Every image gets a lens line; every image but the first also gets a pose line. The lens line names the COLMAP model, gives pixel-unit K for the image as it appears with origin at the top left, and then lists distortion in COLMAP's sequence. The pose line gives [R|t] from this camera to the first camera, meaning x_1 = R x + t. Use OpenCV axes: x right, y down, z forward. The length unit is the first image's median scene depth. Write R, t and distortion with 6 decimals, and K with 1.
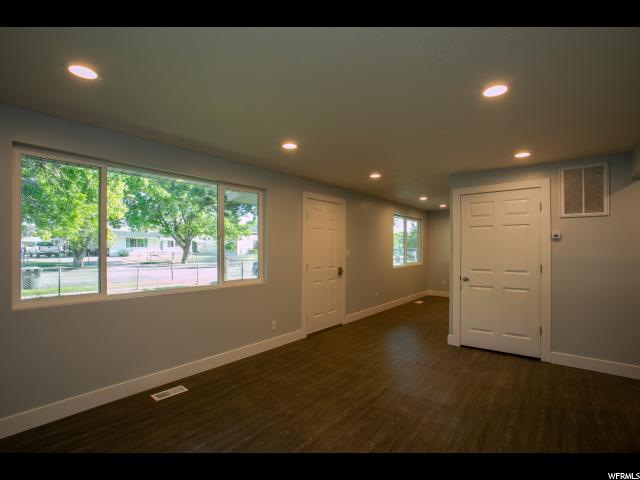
lens RADIAL K [[320.8, 0, 317.3], [0, 320.8, 244.5], [0, 0, 1]] dist [-0.080220, 0.041191]
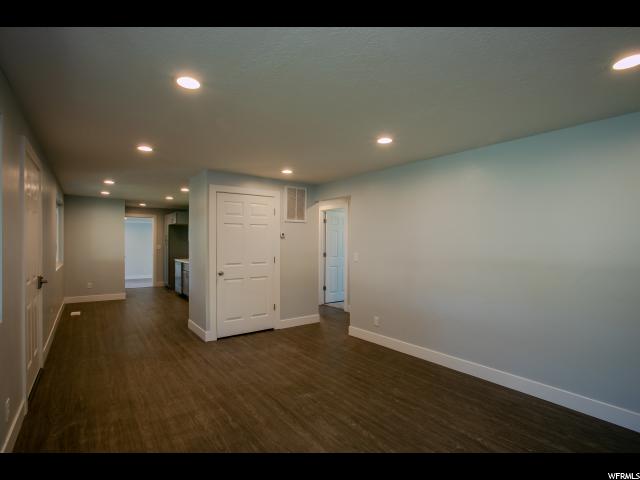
lens RADIAL K [[315.9, 0, 320.0], [0, 315.9, 240.0], [0, 0, 1]] dist [-0.030831, 0.002067]
pose [[0.242532, 0.006967, 0.970118, -0.553121], [-0.011154, 0.999928, -0.004393, 0.000237], [-0.970079, -0.009756, 0.242593, 0.518960]]
